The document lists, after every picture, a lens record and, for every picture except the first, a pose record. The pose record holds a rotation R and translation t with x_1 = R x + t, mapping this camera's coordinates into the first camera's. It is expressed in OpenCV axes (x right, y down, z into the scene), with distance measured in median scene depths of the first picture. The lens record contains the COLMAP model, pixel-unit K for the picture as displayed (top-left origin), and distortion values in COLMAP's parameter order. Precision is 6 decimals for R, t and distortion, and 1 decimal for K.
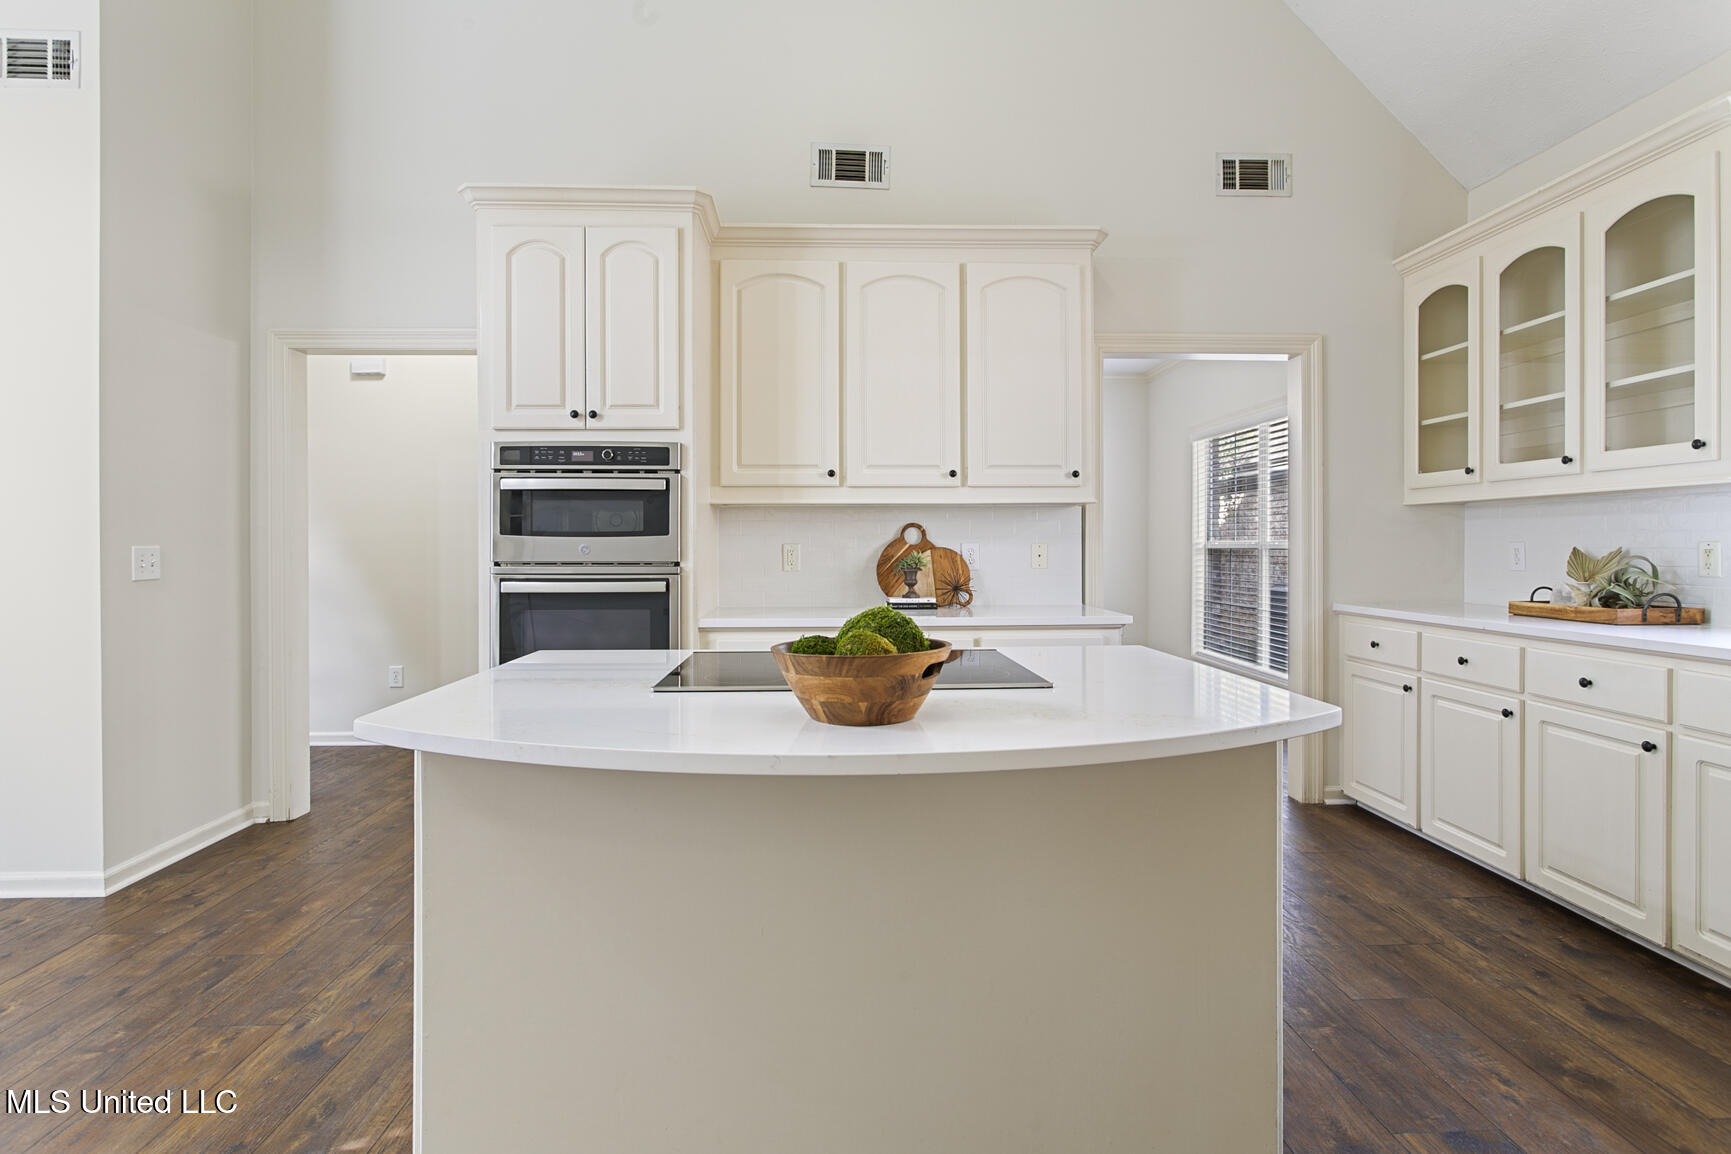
lens RADIAL K [[854.0, 0, 863.5], [0, 854.0, 546.8], [0, 0, 1]] dist [-0.002755, 0.000679]
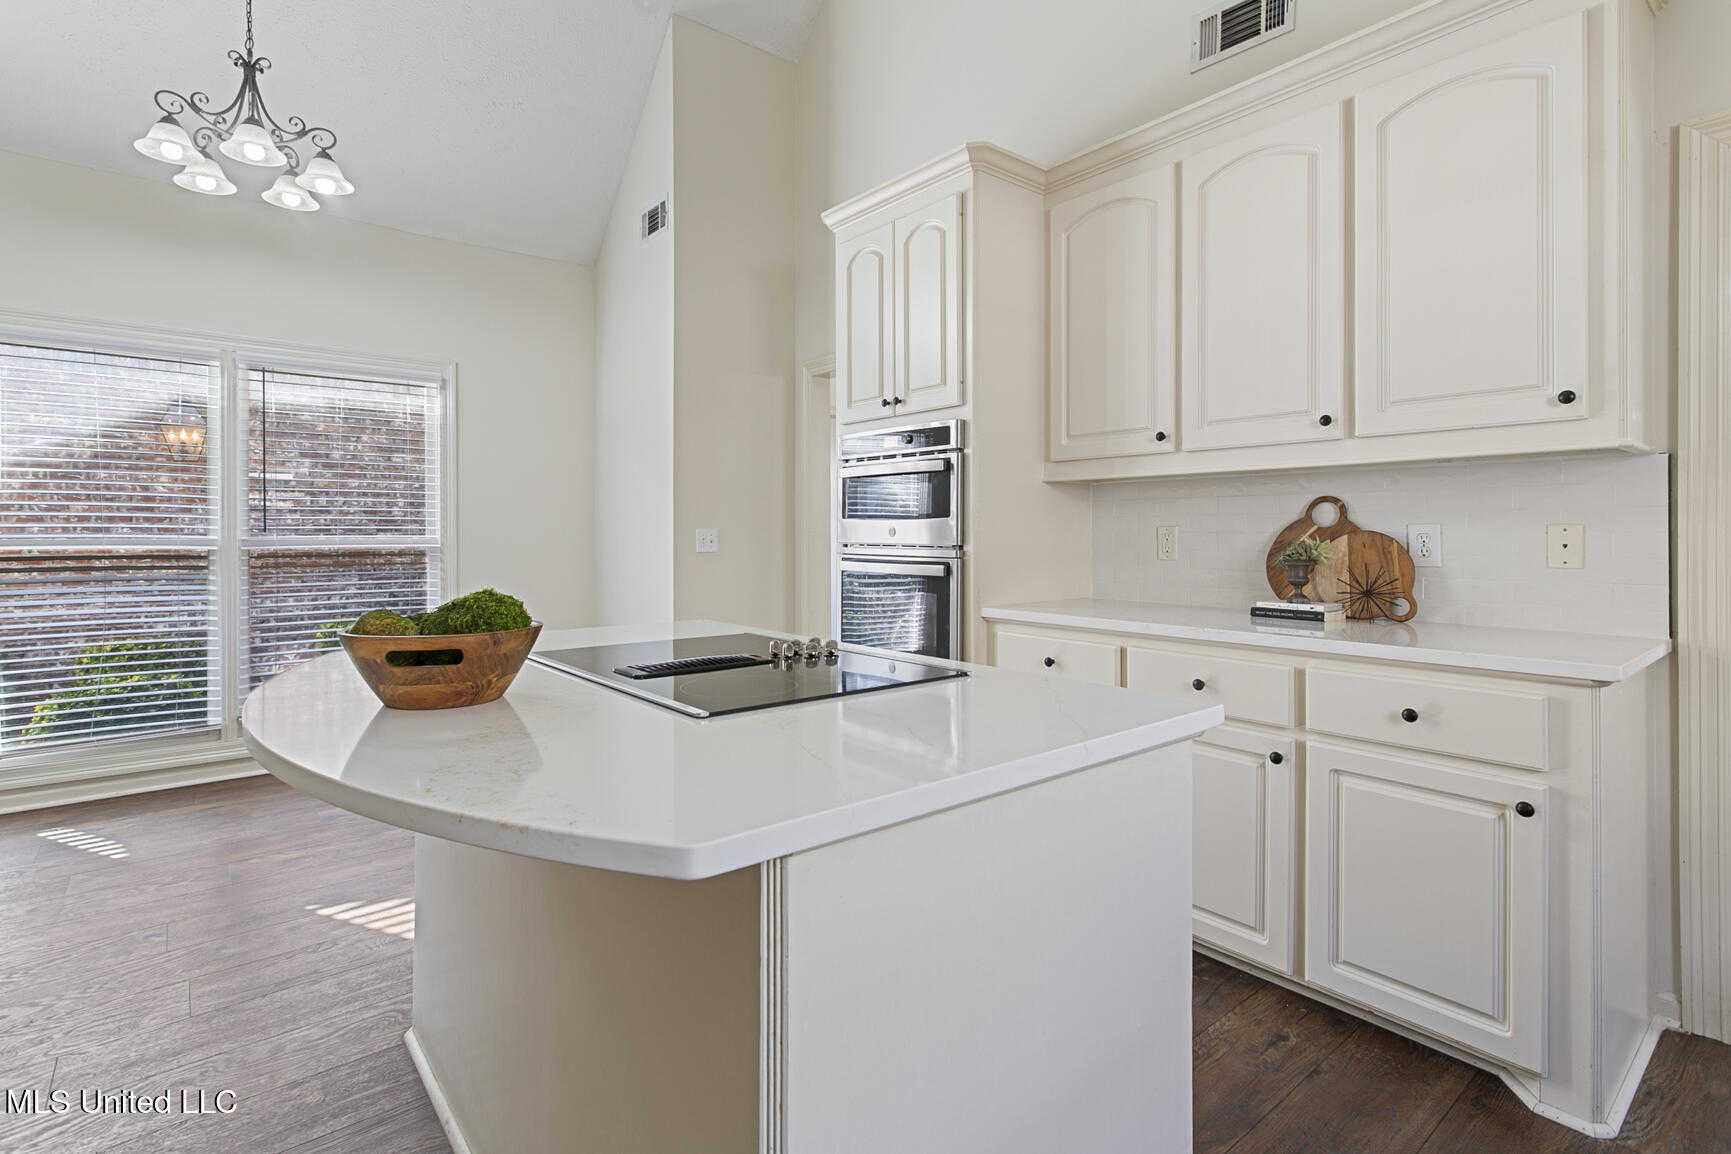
lens RADIAL K [[838.9, 0, 864.0], [0, 838.9, 532.5], [0, 0, 1]] dist [-0.003616, 0.000880]
pose [[0.593656, 0.002497, -0.804715, 0.421153], [-0.002118, 0.999997, 0.001541, 0.001920], [0.804716, 0.000789, 0.593659, 0.323824]]
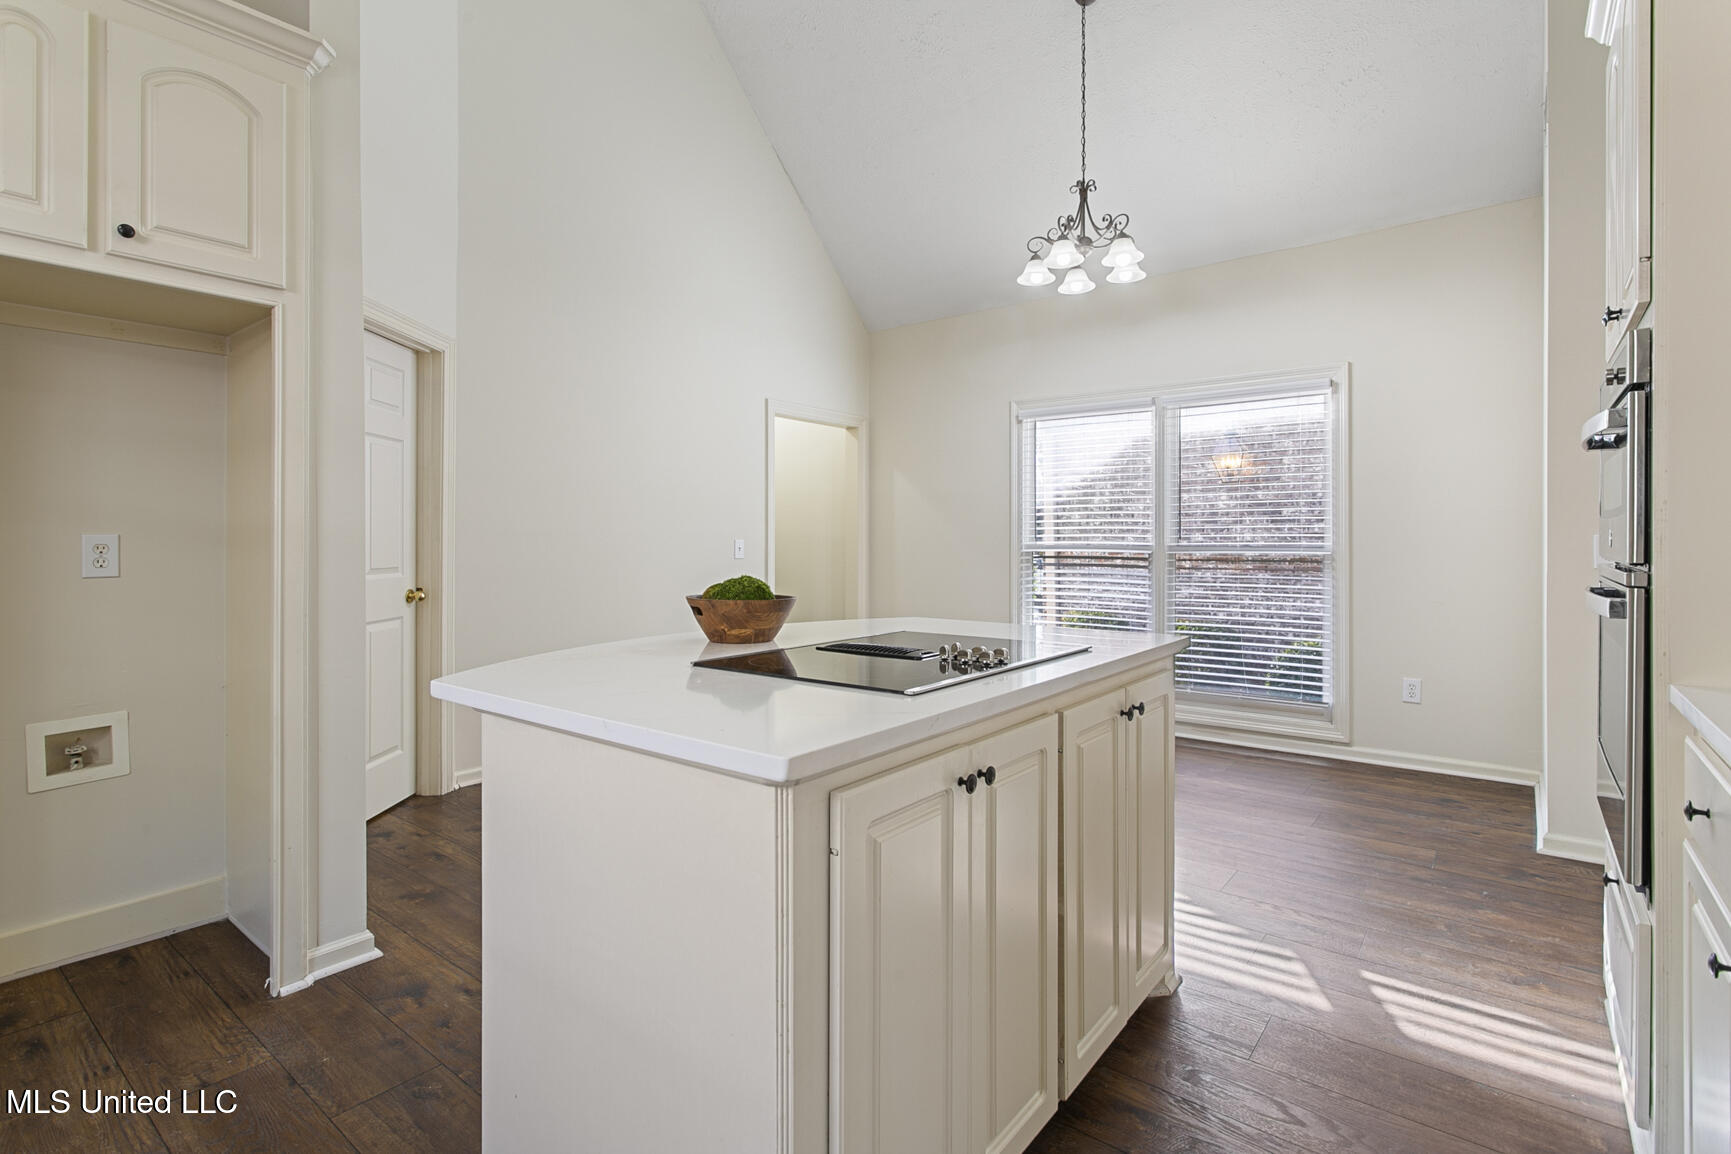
lens RADIAL K [[838.9, 0, 871.6], [0, 838.9, 548.3], [0, 0, 1]] dist [-0.003616, 0.000880]
pose [[-0.650759, 0.009712, -0.759222, 0.420293], [0.005271, 0.999952, 0.008274, 0.005484], [0.759266, 0.001383, -0.650779, 0.920141]]
